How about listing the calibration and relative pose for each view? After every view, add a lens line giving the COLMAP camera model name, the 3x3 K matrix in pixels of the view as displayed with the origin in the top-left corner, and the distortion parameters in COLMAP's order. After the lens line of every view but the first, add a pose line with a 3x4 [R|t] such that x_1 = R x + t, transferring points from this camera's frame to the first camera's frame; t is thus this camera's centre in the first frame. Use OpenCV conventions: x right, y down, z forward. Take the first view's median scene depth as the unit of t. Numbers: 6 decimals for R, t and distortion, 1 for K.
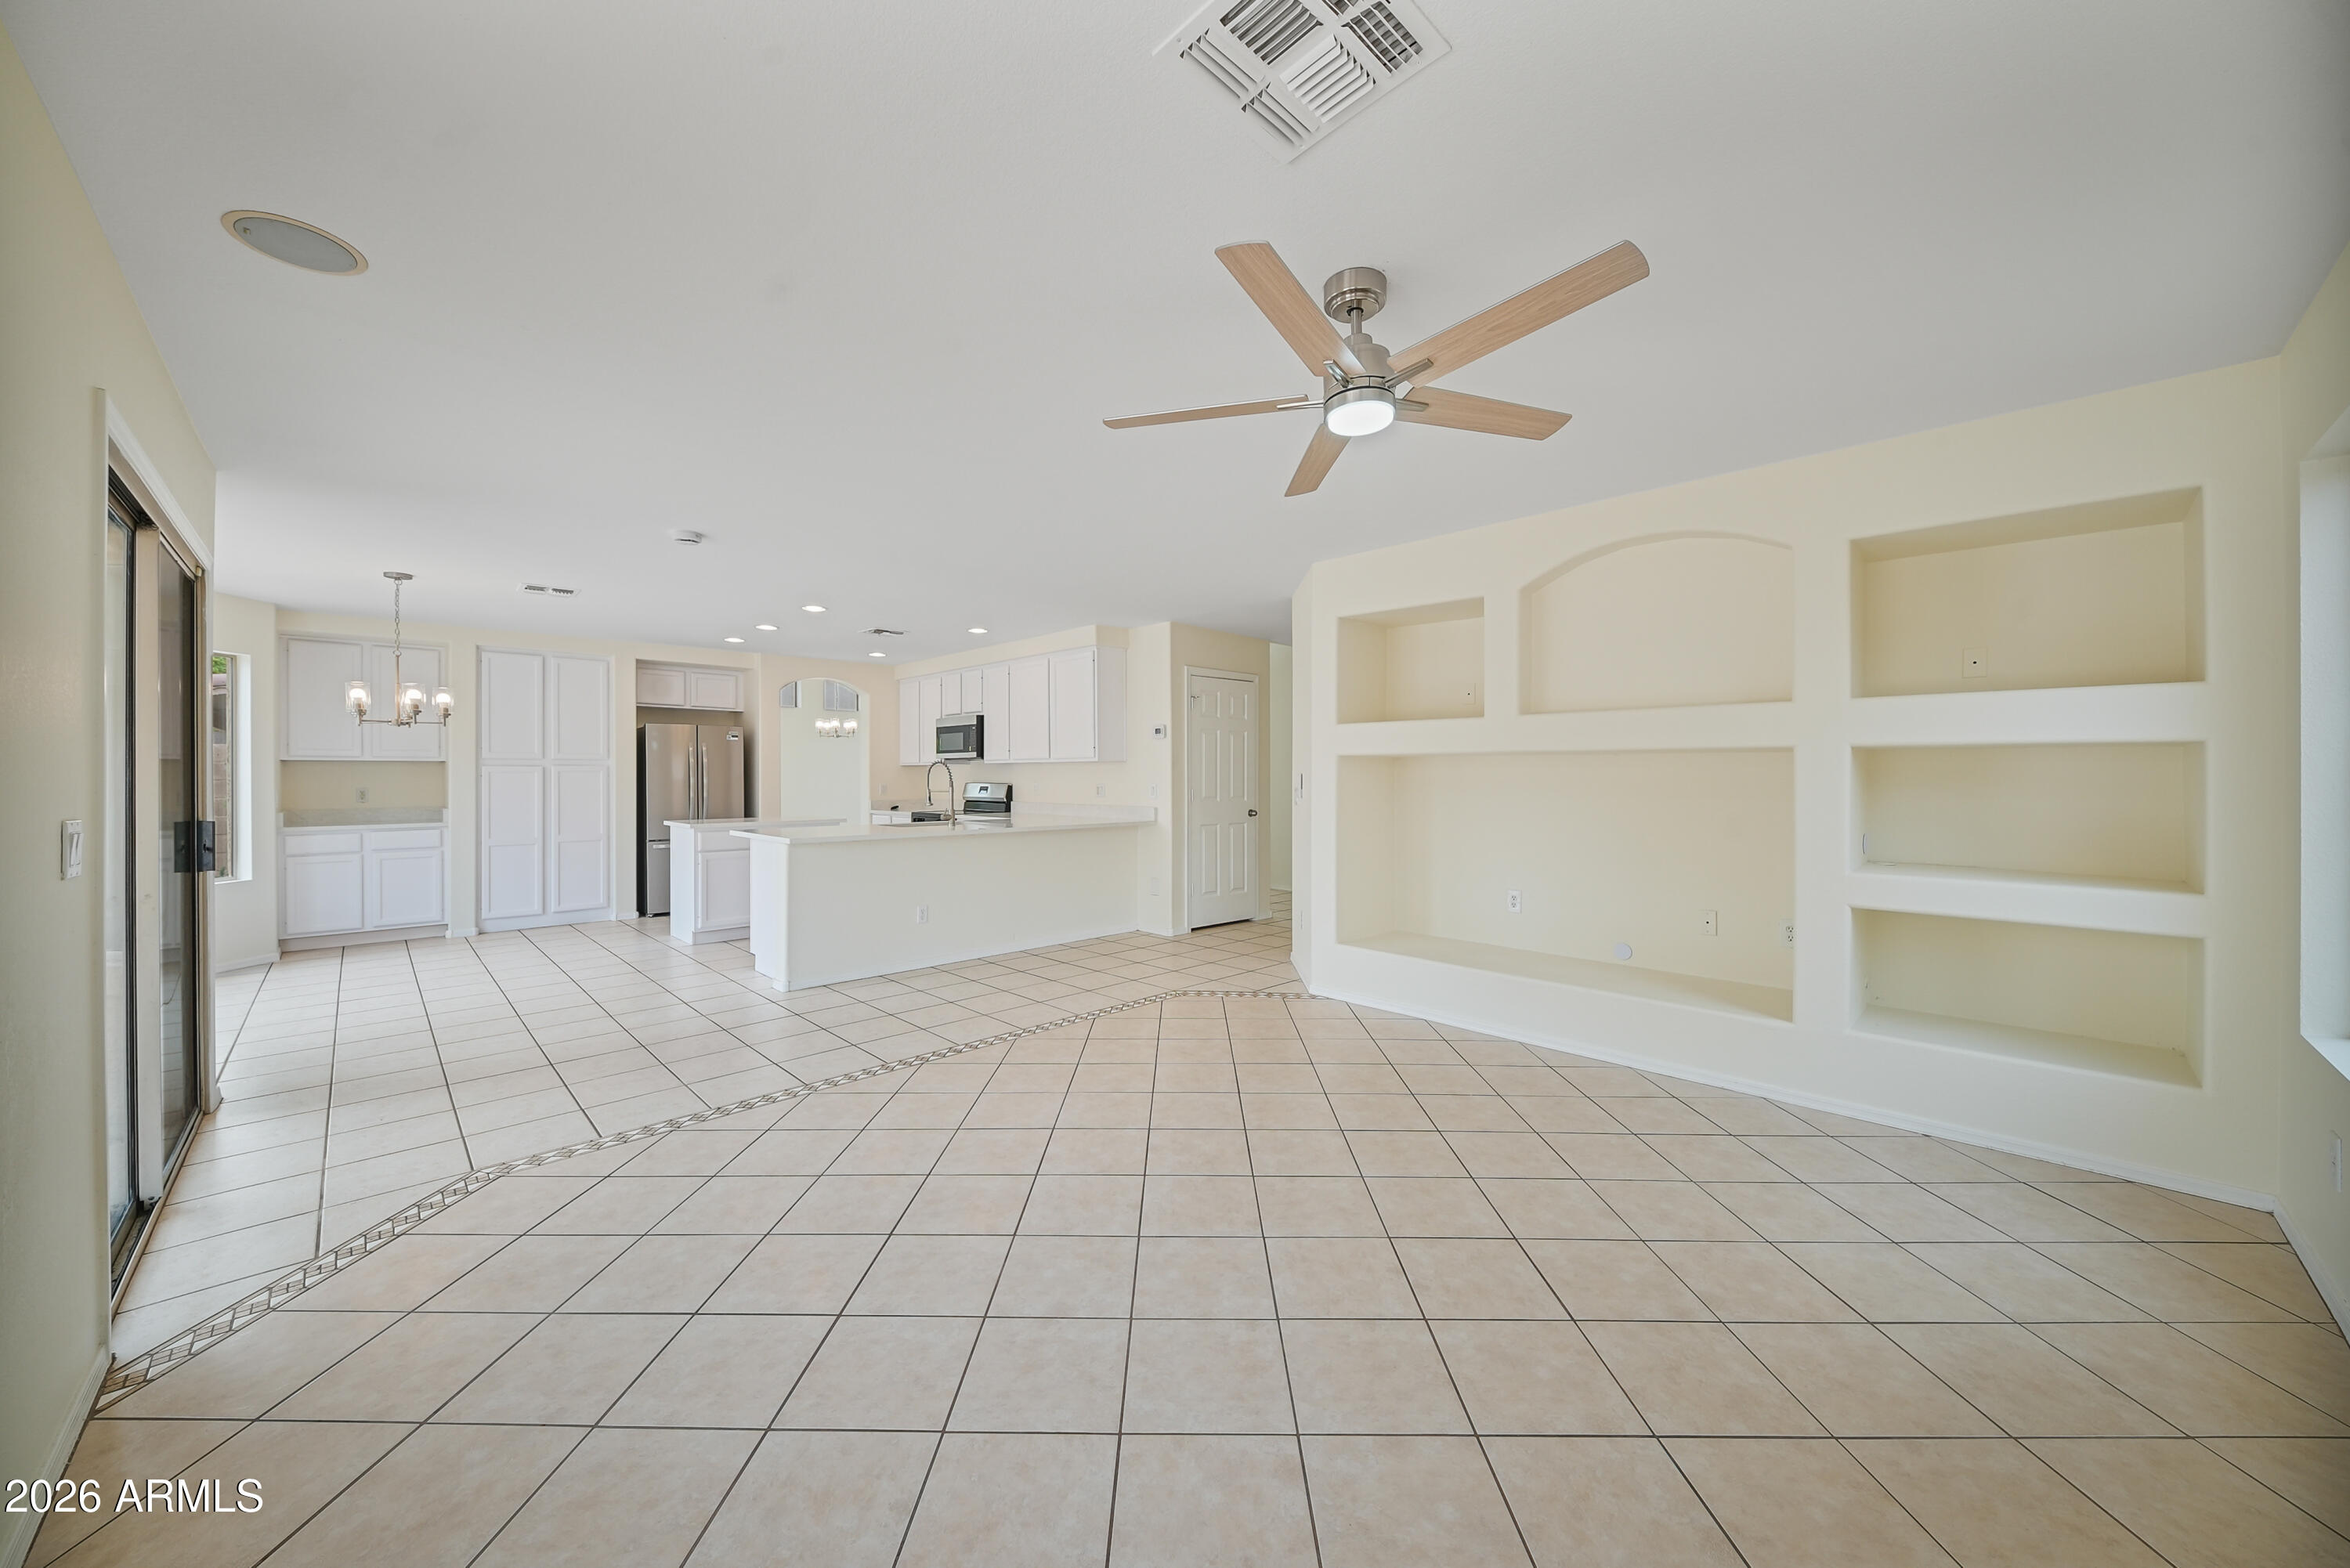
lens RADIAL K [[835.5, 0, 1176.9], [0, 835.5, 777.6], [0, 0, 1]] dist [-0.010324, -0.000828]
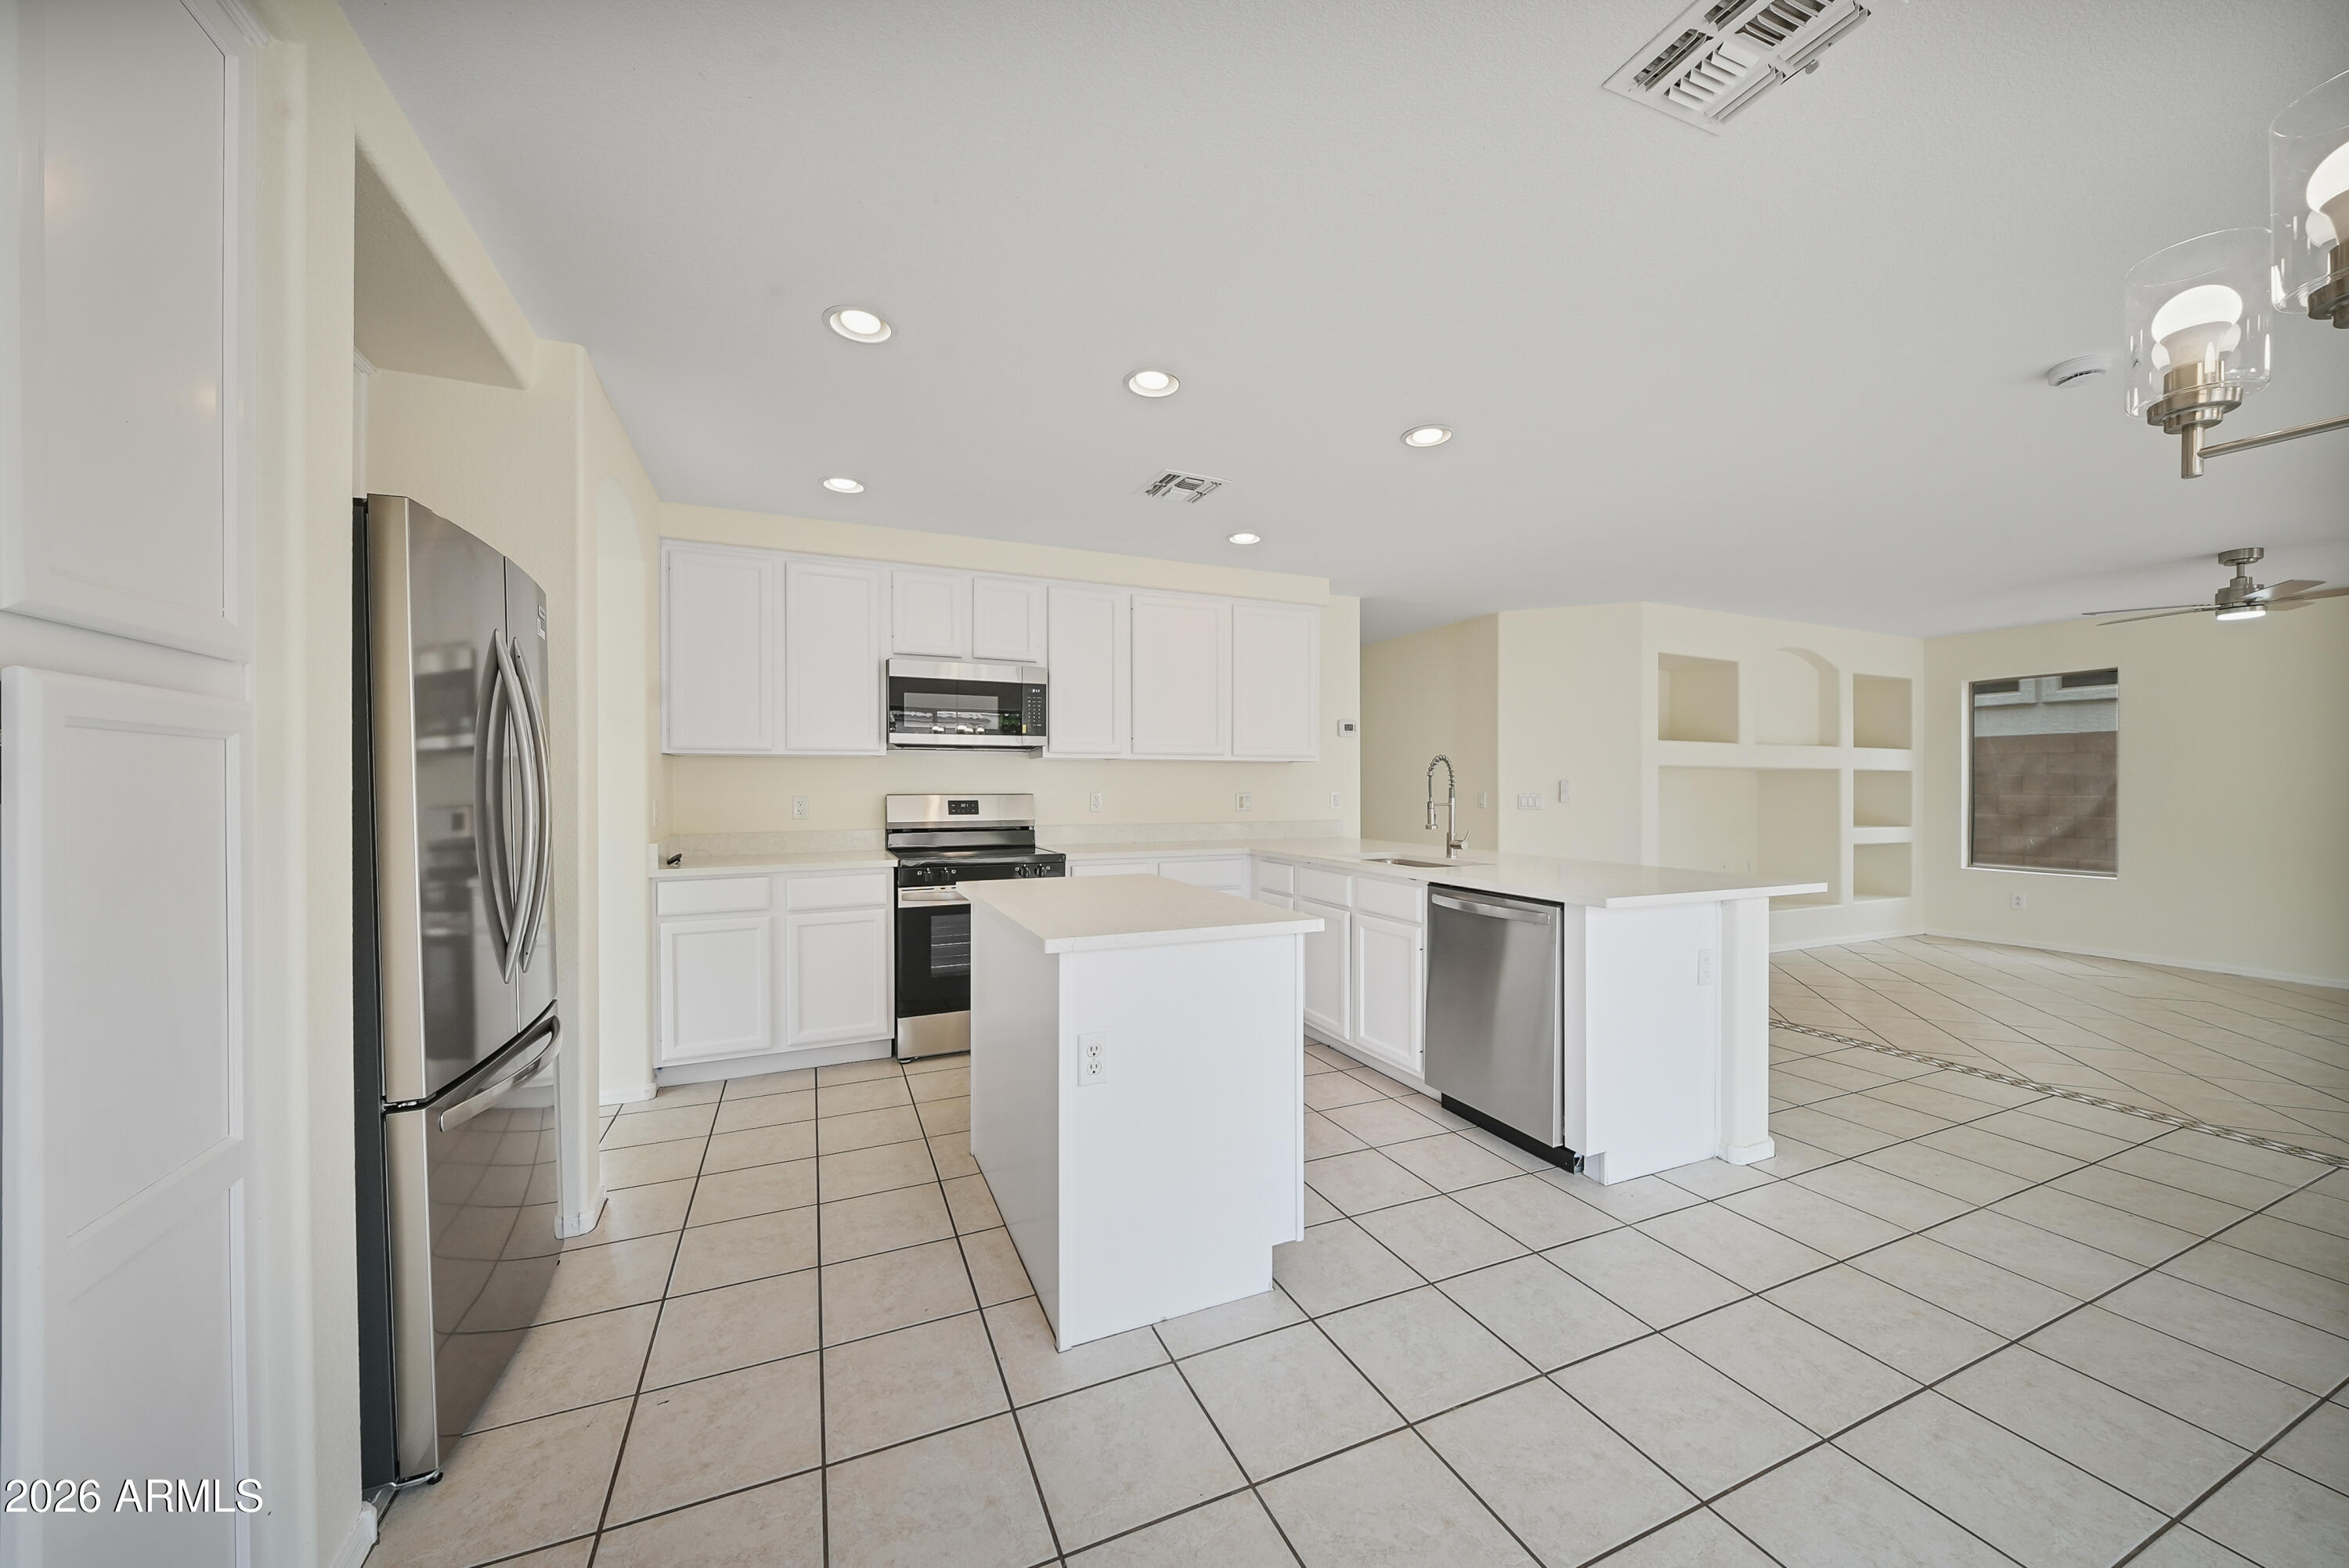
lens RADIAL K [[835.1, 0, 1162.8], [0, 835.1, 782.5], [0, 0, 1]] dist [-0.010324, -0.000828]
pose [[0.382192, 0.000050, 0.924083, -0.797280], [-0.000755, 1.000000, 0.000258, -0.001485], [-0.924083, -0.000796, 0.382192, 0.805498]]
